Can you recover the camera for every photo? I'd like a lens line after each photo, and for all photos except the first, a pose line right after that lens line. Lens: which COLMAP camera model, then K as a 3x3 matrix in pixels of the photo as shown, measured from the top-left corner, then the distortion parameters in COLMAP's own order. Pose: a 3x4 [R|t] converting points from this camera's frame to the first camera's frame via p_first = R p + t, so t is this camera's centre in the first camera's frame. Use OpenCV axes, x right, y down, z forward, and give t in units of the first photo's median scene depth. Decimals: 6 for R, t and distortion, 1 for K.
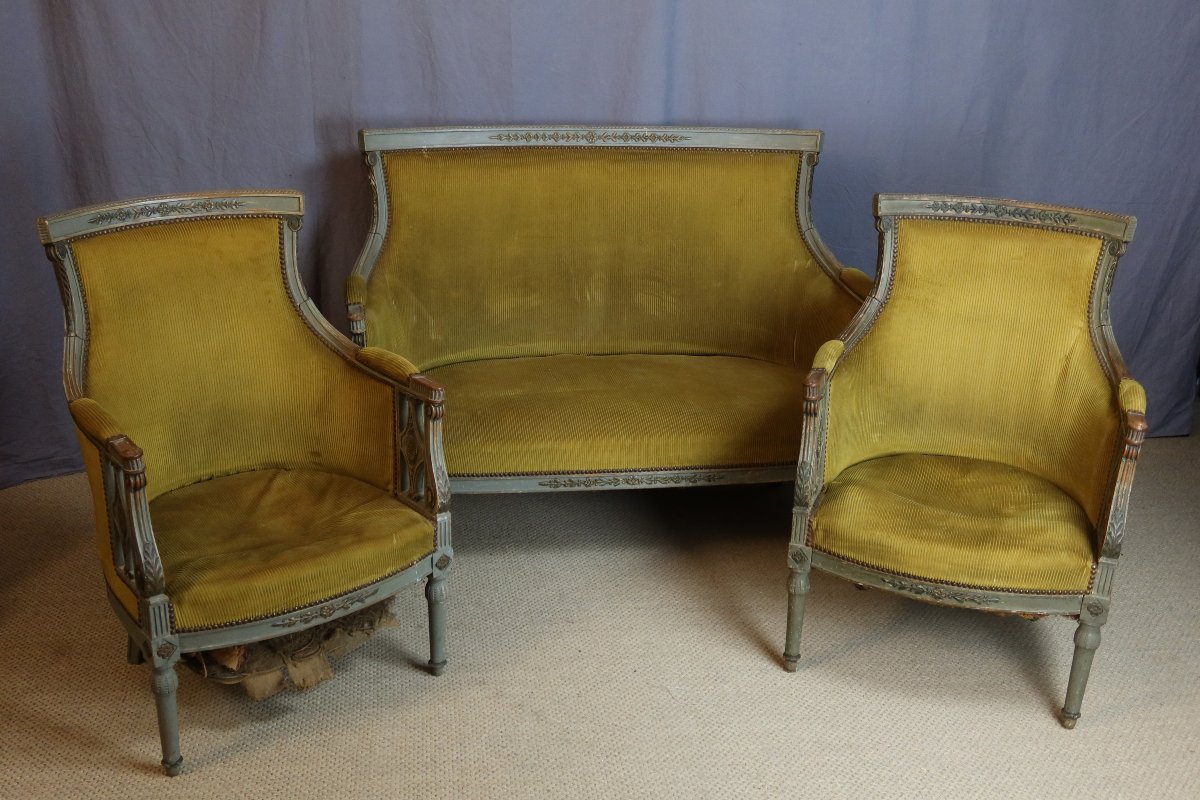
lens RADIAL K [[1284.1, 0, 600.0], [0, 1284.1, 400.0], [0, 0, 1]] dist [-0.011892, 0.001122]
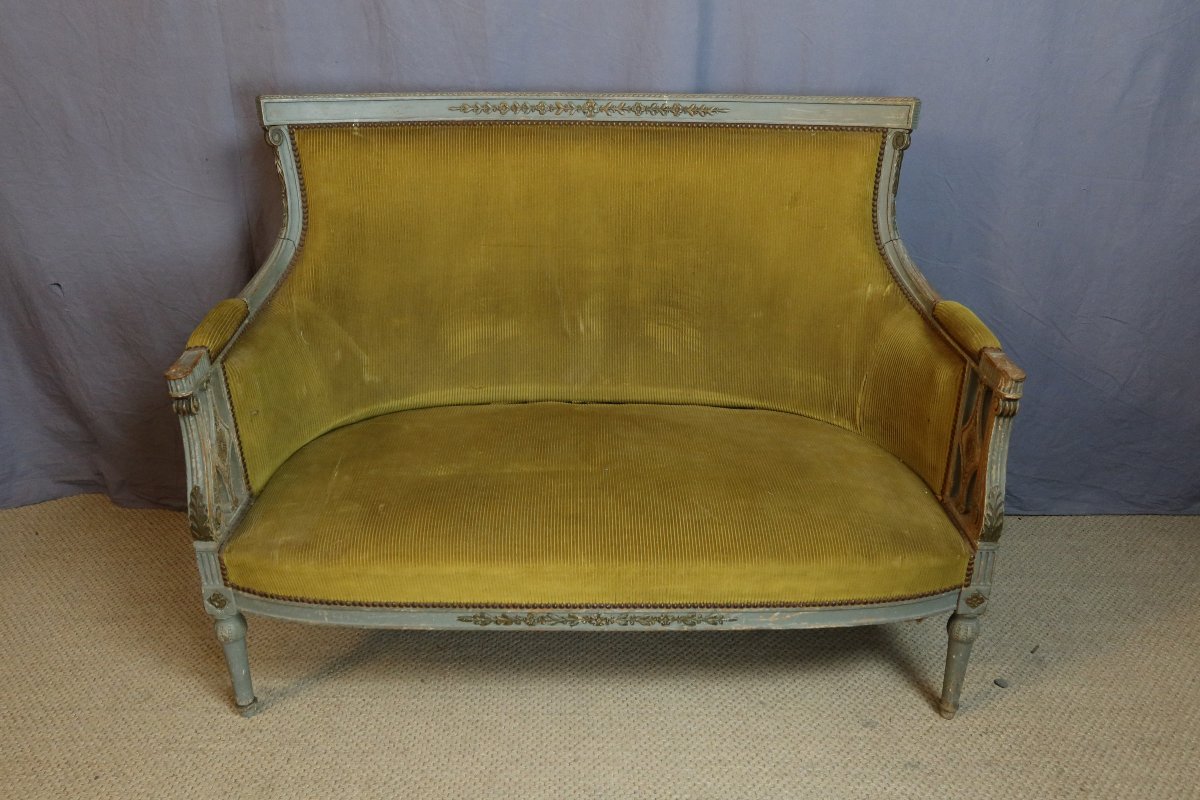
lens RADIAL K [[962.0, 0, 600.0], [0, 962.0, 400.0], [0, 0, 1]] dist [0.004424, -0.001789]
pose [[0.989558, 0.040224, -0.138407, 0.092572], [-0.031153, 0.997260, 0.067094, -0.086981], [0.140726, -0.062081, 0.988100, 0.511864]]
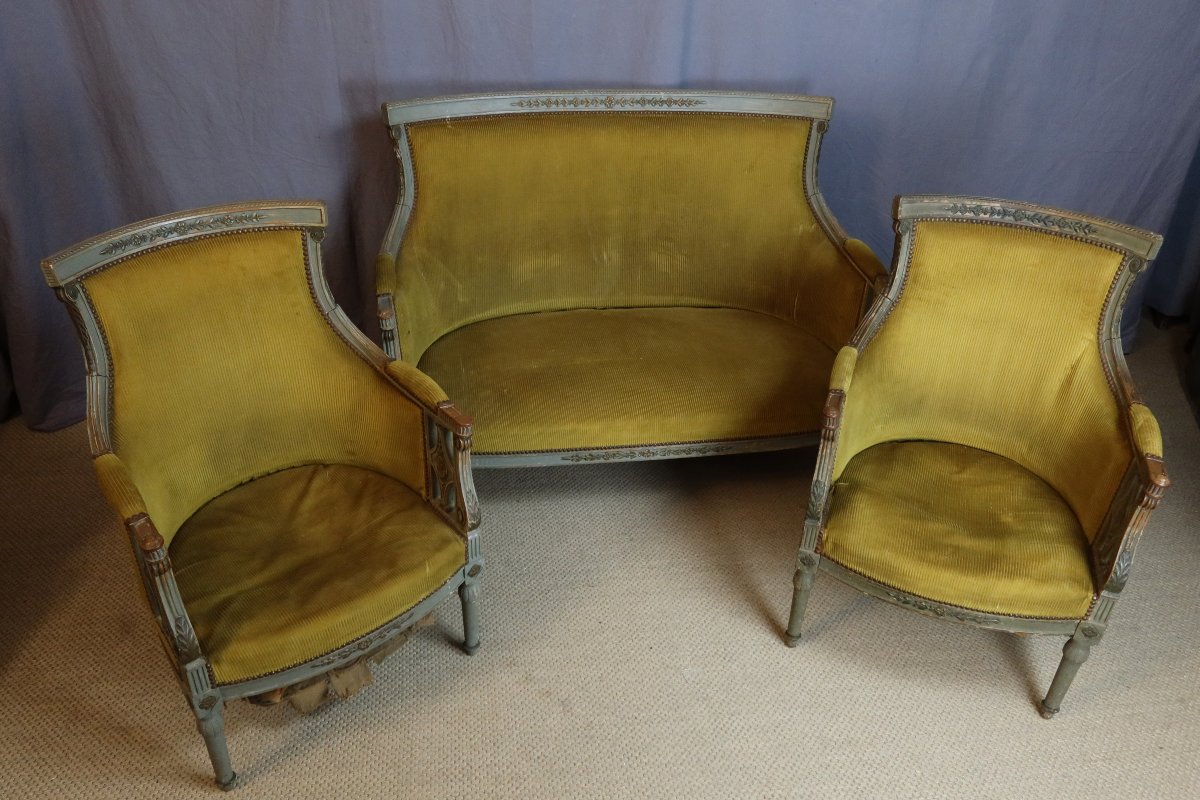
lens RADIAL K [[962.0, 0, 600.0], [0, 962.0, 400.0], [0, 0, 1]] dist [0.004424, -0.001789]
pose [[0.999952, 0.005770, 0.007967, -0.021983], [-0.007399, 0.974874, 0.222633, -0.163439], [-0.006482, -0.222682, 0.974870, 0.218918]]
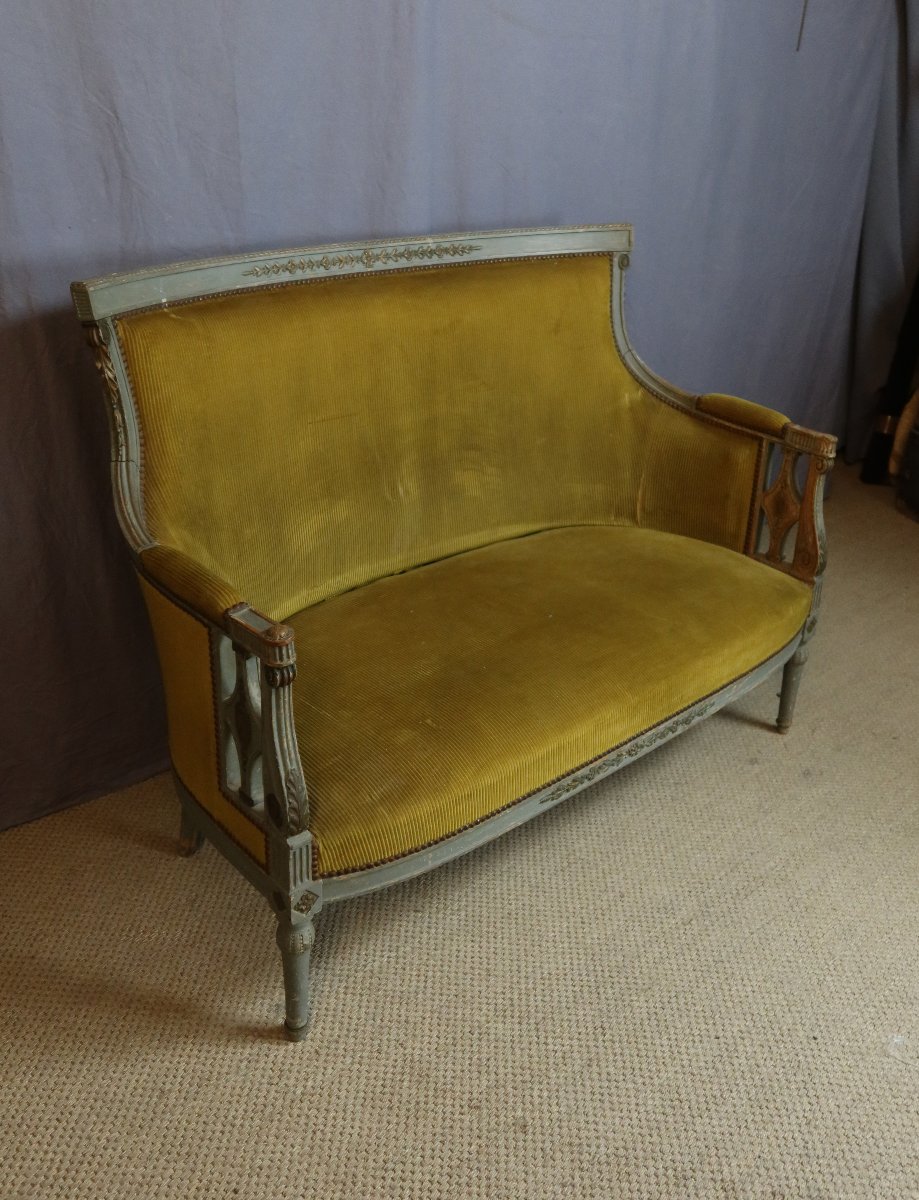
lens RADIAL K [[1119.1, 0, 458.9], [0, 1119.1, 536.0], [0, 0, 1]] dist [0.002109, 0.001349]
pose [[0.831198, -0.217437, 0.511695, -0.341959], [0.182343, 0.976060, 0.118563, -0.140521], [-0.525225, -0.005245, 0.850947, 0.538743]]
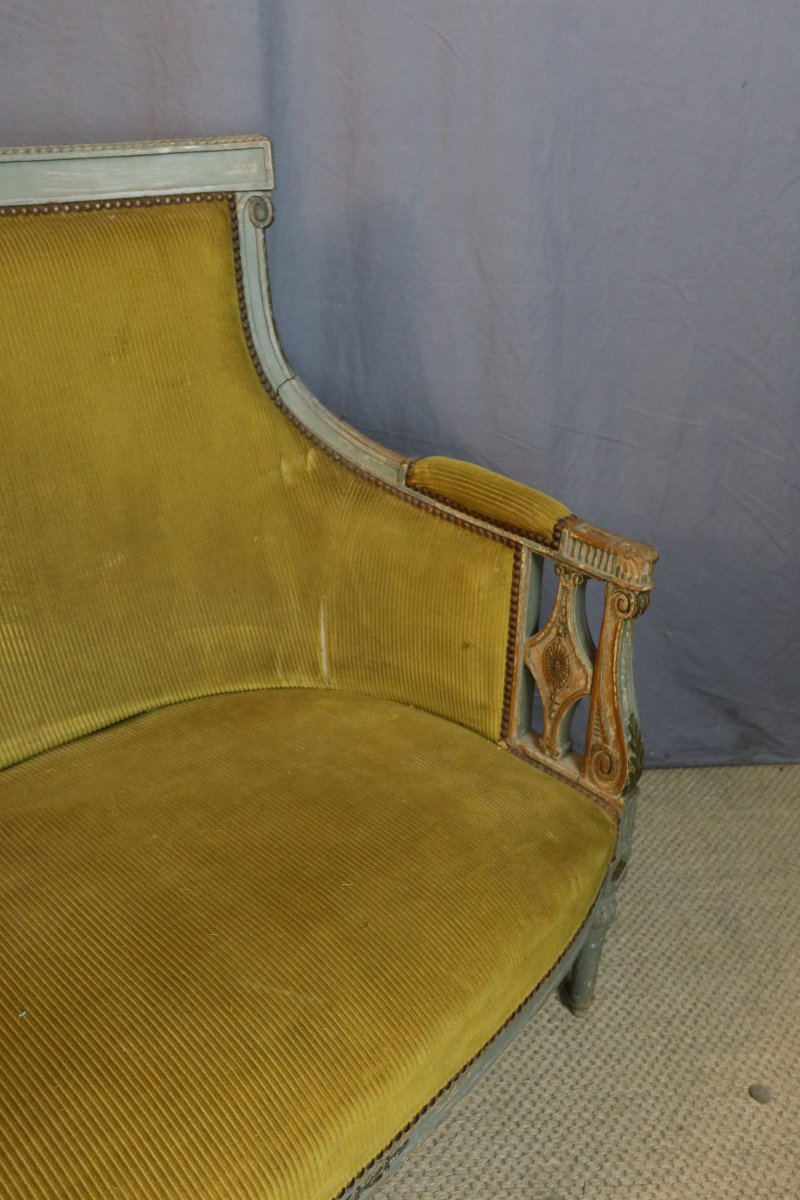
lens RADIAL K [[962.0, 0, 400.0], [0, 962.0, 600.0], [0, 0, 1]] dist [0.004424, -0.001789]
pose [[0.800554, -0.309630, 0.513072, 0.004623], [0.218724, 0.948081, 0.230872, -0.148267], [-0.557919, -0.072604, 0.826713, 0.806173]]
